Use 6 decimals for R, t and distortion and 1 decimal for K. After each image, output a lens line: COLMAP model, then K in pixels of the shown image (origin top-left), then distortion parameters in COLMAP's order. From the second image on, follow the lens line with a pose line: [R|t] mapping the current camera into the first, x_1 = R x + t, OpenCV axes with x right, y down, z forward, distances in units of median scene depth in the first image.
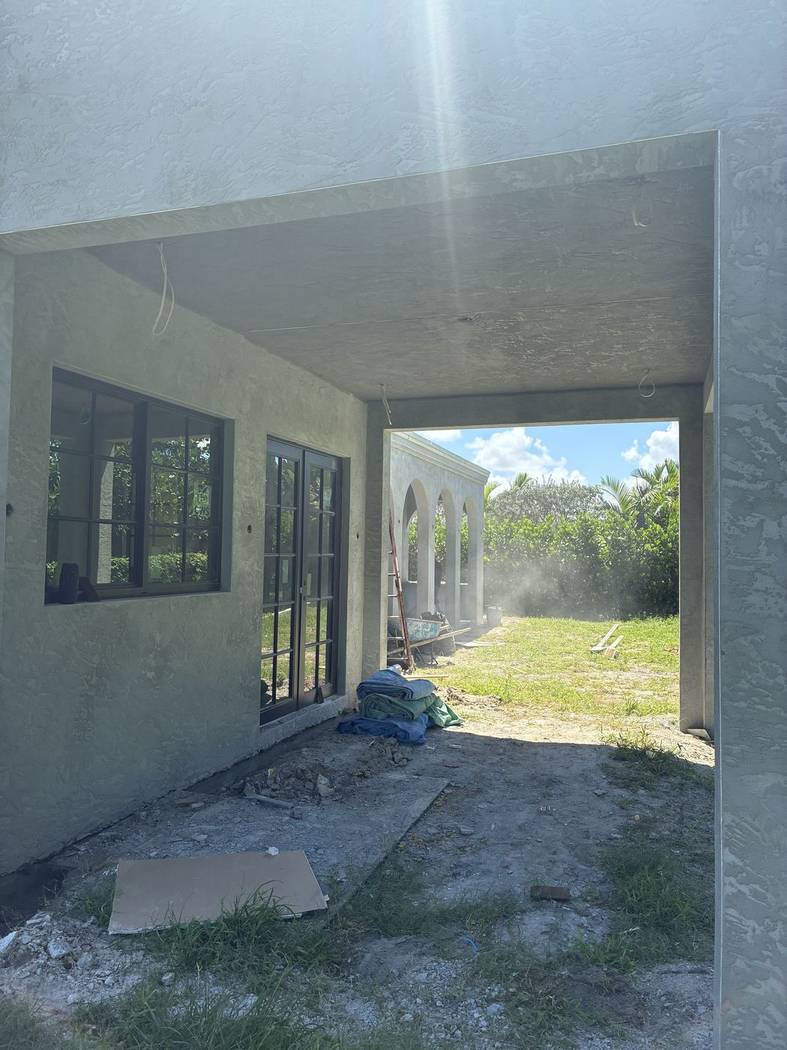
lens RADIAL K [[794.0, 0, 394.5], [0, 794.0, 521.1], [0, 0, 1]] dist [0.058454, -0.082012]
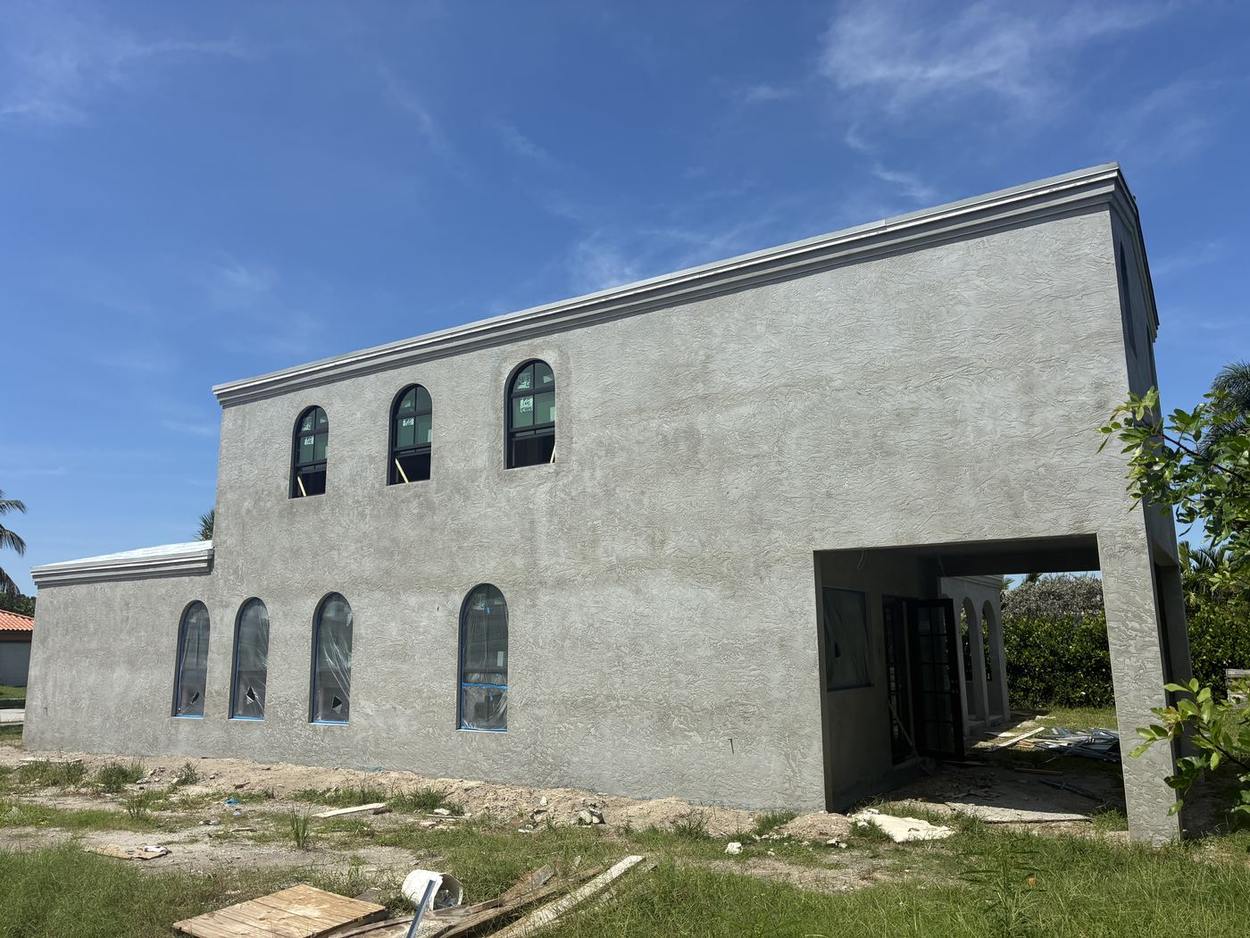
lens RADIAL K [[945.2, 0, 623.4], [0, 945.2, 465.0], [0, 0, 1]] dist [0.058454, -0.082012]
pose [[0.967345, -0.068694, -0.243978, -0.254557], [0.030088, 0.986889, -0.158573, -0.112432], [0.251672, 0.146054, 0.956728, -1.677528]]
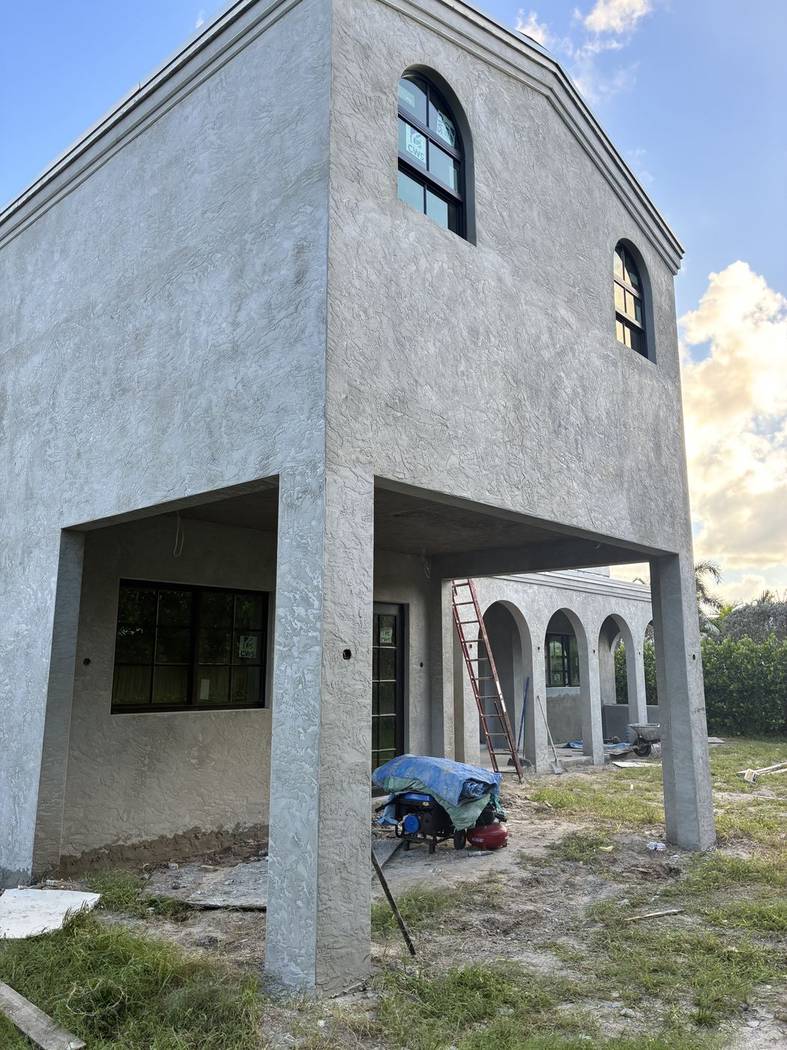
lens RADIAL K [[794.0, 0, 394.5], [0, 794.0, 521.1], [0, 0, 1]] dist [0.058454, -0.082012]
pose [[0.917114, -0.092084, -0.387843, 0.778321], [0.031935, 0.986798, -0.158775, -0.016473], [0.397344, 0.133229, 0.907947, -0.382261]]
